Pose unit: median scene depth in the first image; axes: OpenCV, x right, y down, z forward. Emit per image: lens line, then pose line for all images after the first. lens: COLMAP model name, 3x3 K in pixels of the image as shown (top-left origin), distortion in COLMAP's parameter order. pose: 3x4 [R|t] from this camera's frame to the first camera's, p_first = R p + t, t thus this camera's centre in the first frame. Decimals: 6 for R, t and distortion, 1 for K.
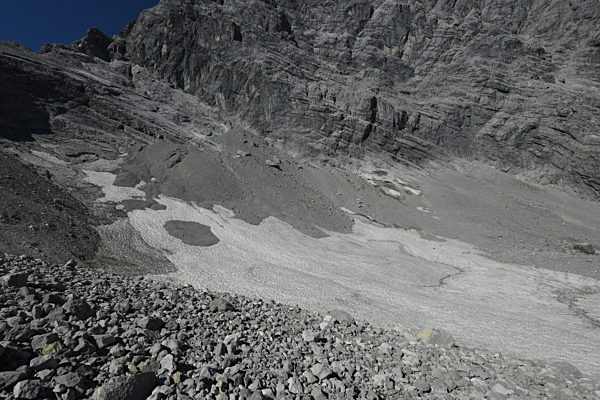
lens RADIAL K [[241.6, 0, 299.8], [0, 241.6, 198.1], [0, 0, 1]] dist [-0.015602, -0.001073]
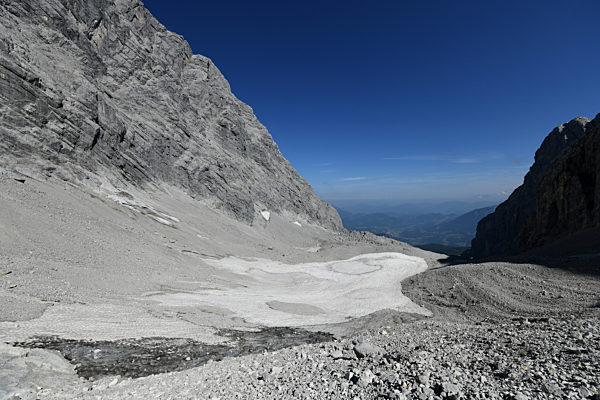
lens RADIAL K [[239.7, 0, 300.6], [0, 239.7, 200.4], [0, 0, 1]] dist [-0.019987, -0.000520]
pose [[0.050700, 0.029282, 0.998285, -0.404260], [-0.051370, 0.998323, -0.026674, -0.078019], [-0.997392, -0.049930, 0.052119, 0.268663]]
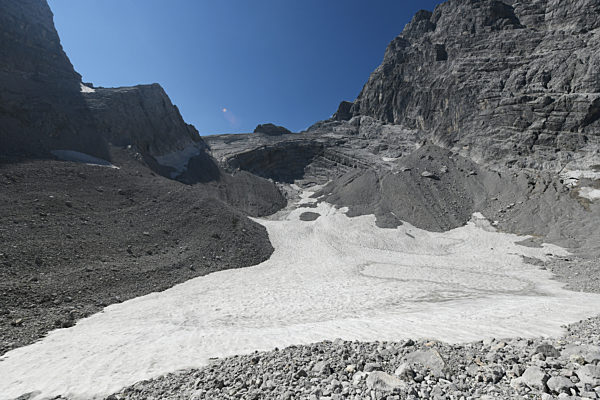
lens RADIAL K [[239.7, 0, 299.1], [0, 239.7, 200.6], [0, 0, 1]] dist [-0.019987, -0.000520]
pose [[0.517762, -0.038800, -0.854645, 0.360745], [-0.018051, 0.998253, -0.056255, 0.034056], [0.855335, 0.044554, 0.516157, -0.041295]]
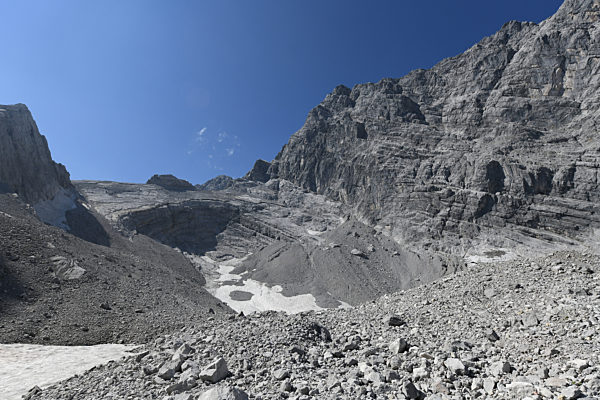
lens RADIAL K [[319.2, 0, 299.6], [0, 319.2, 200.1], [0, 0, 1]] dist [-0.000311, -0.000377]
pose [[0.791551, -0.172532, -0.586242, 0.391136], [-0.017611, 0.952479, -0.304096, 0.049233], [0.610850, 0.251032, 0.750897, -0.189308]]
